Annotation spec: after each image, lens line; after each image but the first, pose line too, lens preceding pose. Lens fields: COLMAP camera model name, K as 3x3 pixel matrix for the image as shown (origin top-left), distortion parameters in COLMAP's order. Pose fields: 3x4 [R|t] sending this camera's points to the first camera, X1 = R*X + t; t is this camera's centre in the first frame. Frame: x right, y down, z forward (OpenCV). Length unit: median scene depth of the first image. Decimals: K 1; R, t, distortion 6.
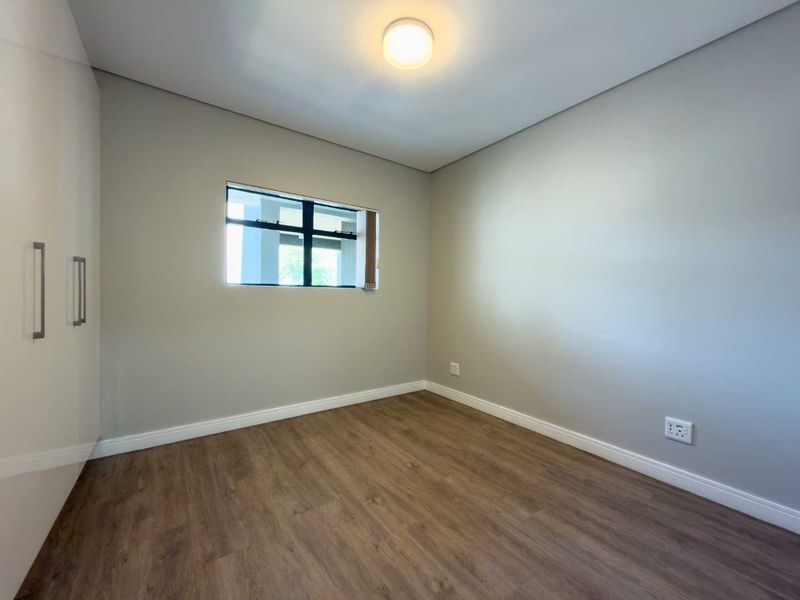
lens RADIAL K [[318.9, 0, 400.0], [0, 318.9, 300.0], [0, 0, 1]] dist [-0.000340, 0.000013]
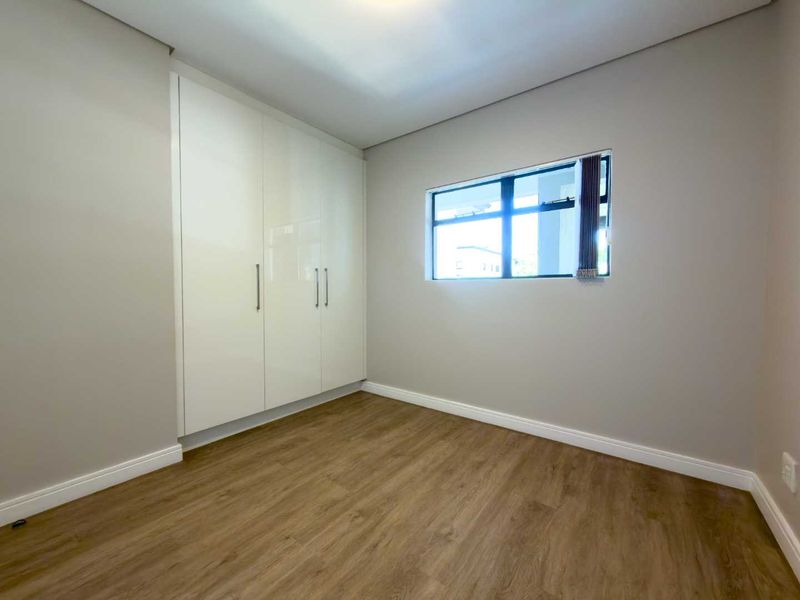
lens RADIAL K [[318.9, 0, 400.0], [0, 318.9, 300.0], [0, 0, 1]] dist [-0.000340, 0.000013]
pose [[0.295137, 0.017516, -0.955294, 0.584834], [-0.010026, 0.999834, 0.015235, 0.006657], [0.955402, 0.005081, 0.295264, 0.626942]]
